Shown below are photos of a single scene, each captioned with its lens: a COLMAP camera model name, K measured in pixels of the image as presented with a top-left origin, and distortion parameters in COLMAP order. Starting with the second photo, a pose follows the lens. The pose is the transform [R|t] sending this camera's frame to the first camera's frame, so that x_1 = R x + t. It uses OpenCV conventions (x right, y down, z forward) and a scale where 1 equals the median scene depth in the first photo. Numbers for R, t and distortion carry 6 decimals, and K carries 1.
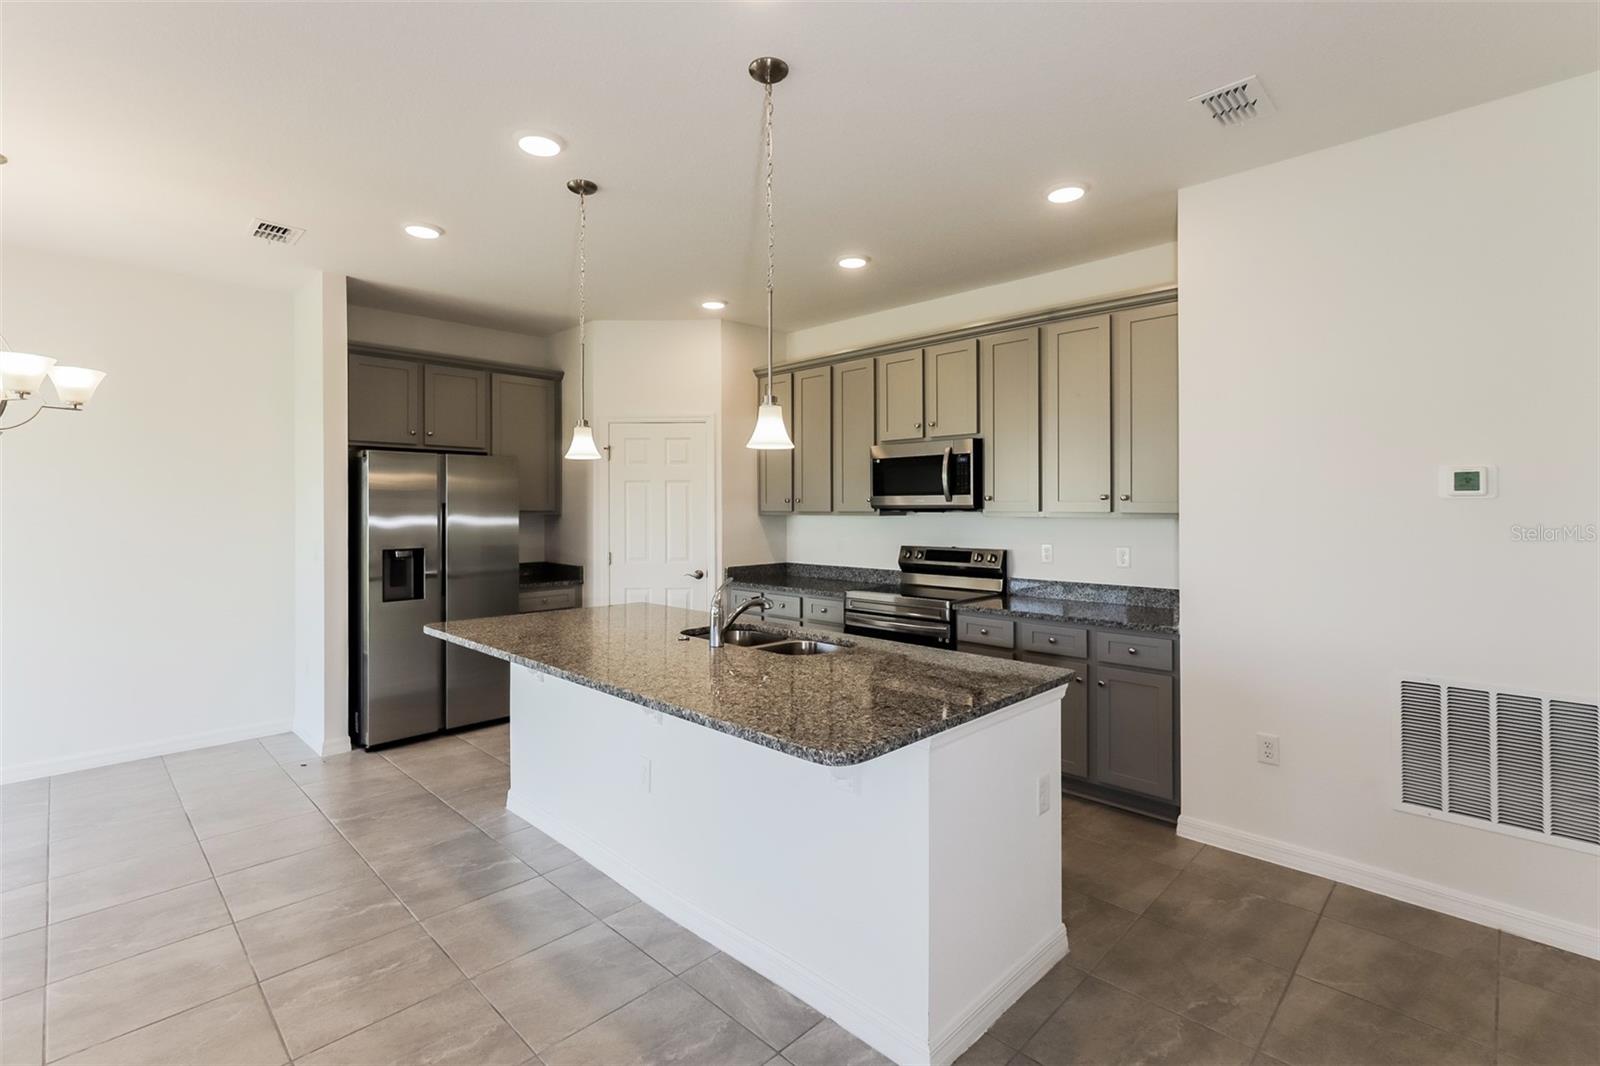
lens RADIAL K [[730.9, 0, 798.5], [0, 730.9, 507.8], [0, 0, 1]] dist [-0.000396, 0.000160]
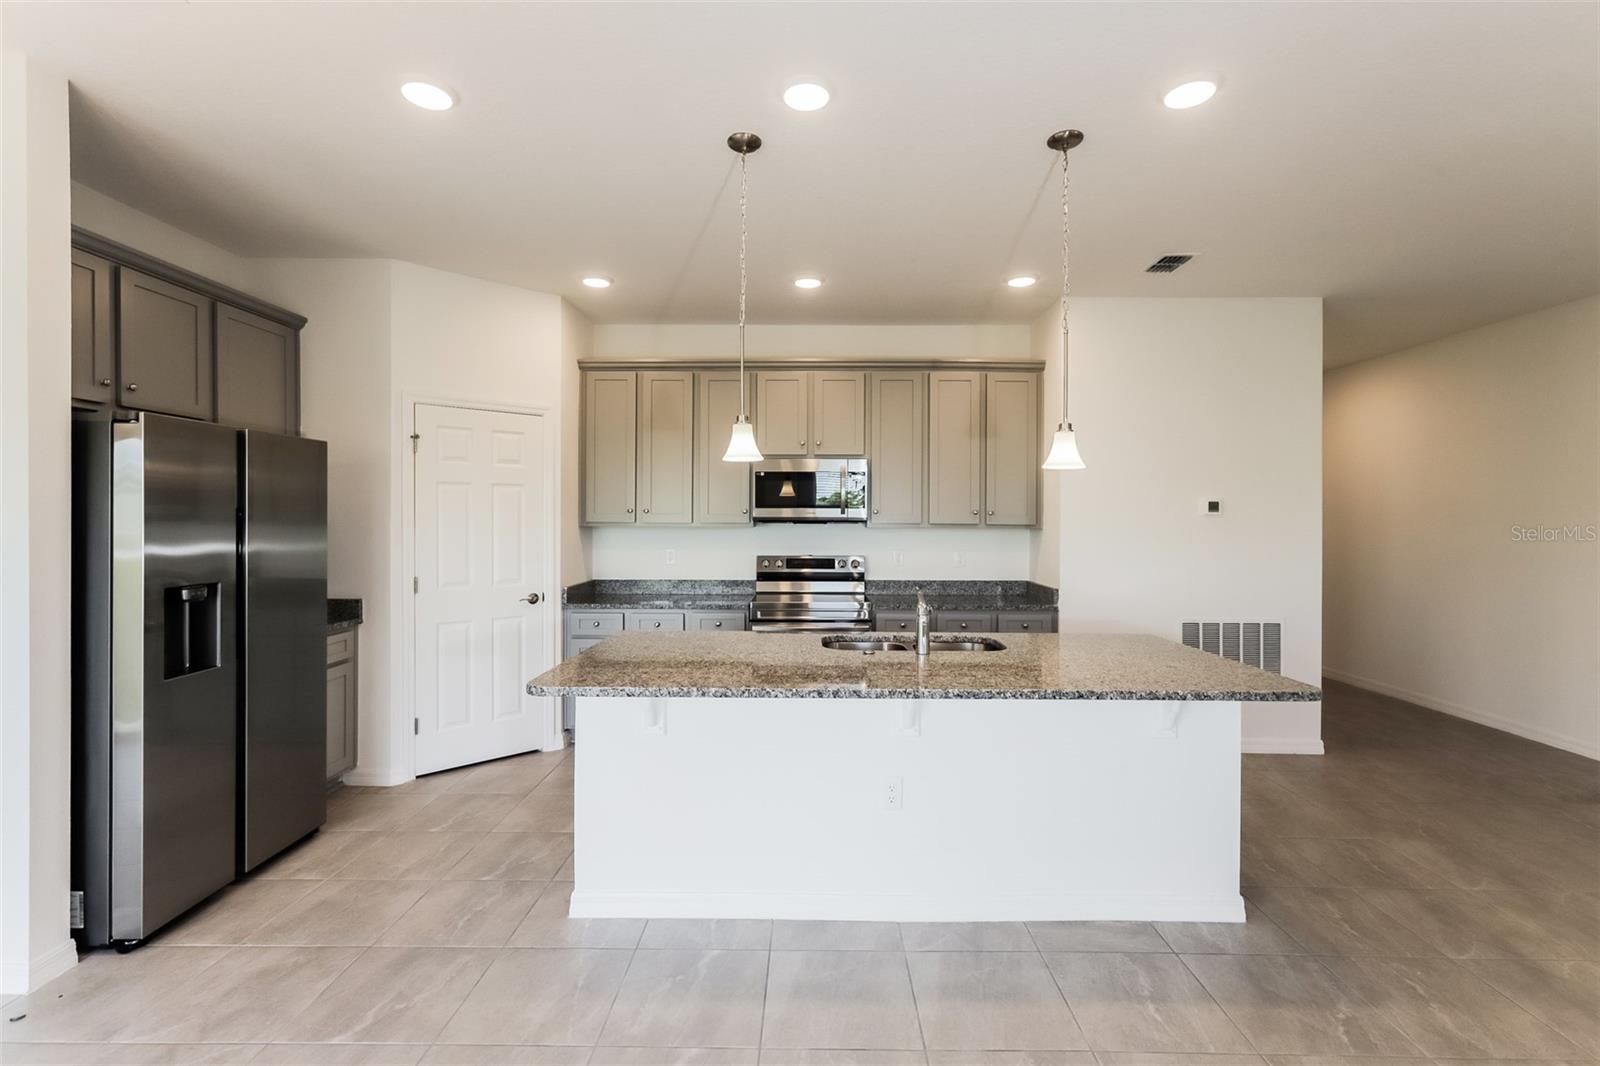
lens RADIAL K [[725.9, 0, 807.8], [0, 725.9, 523.3], [0, 0, 1]] dist [0.000779, 0.000121]
pose [[0.720798, 0.001466, 0.693143, -0.598657], [-0.005336, 0.999980, 0.003434, 0.001744], [-0.693124, -0.006174, 0.720792, 0.239891]]
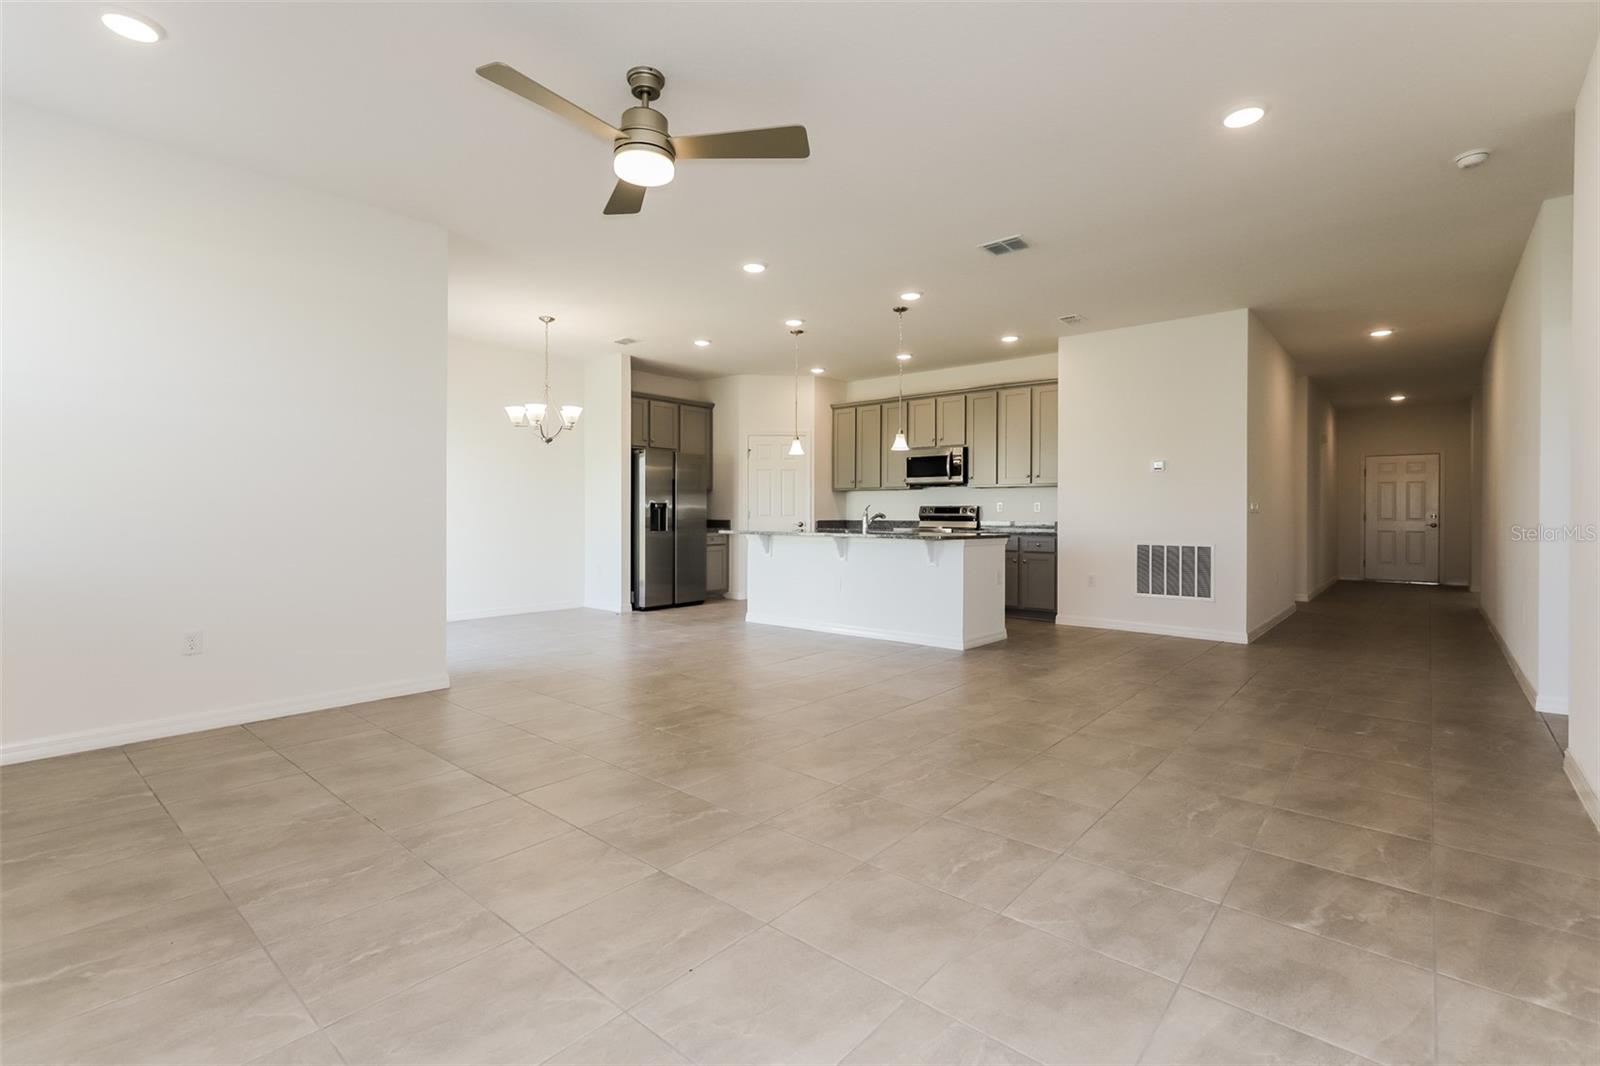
lens RADIAL K [[725.9, 0, 807.8], [0, 725.9, 523.3], [0, 0, 1]] dist [0.000779, 0.000121]
pose [[0.997378, 0.003933, 0.072255, -0.302033], [-0.004903, 0.999900, 0.013249, 0.081708], [-0.072196, -0.013569, 0.997298, -0.870735]]
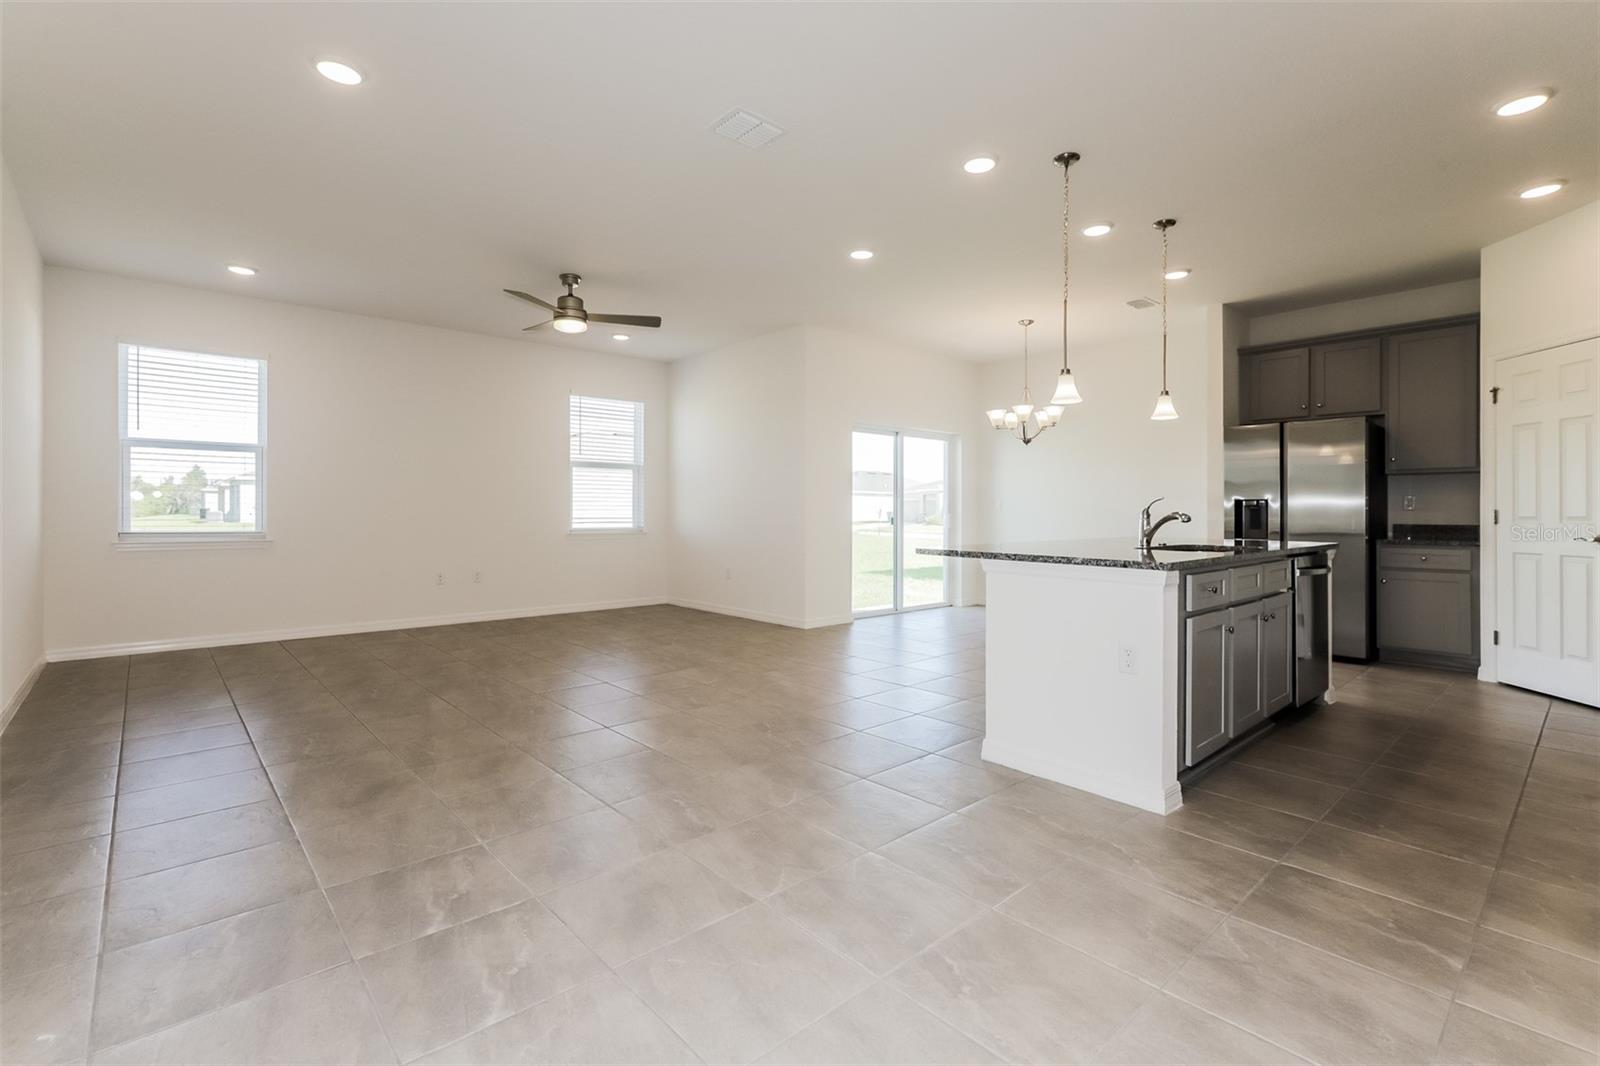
lens RADIAL K [[730.9, 0, 798.5], [0, 730.9, 507.8], [0, 0, 1]] dist [-0.000396, 0.000160]
pose [[-0.062496, -0.002278, -0.998043, 0.810756], [-0.002875, 0.999994, -0.002102, 0.077073], [0.998041, 0.002738, -0.062502, 0.275420]]
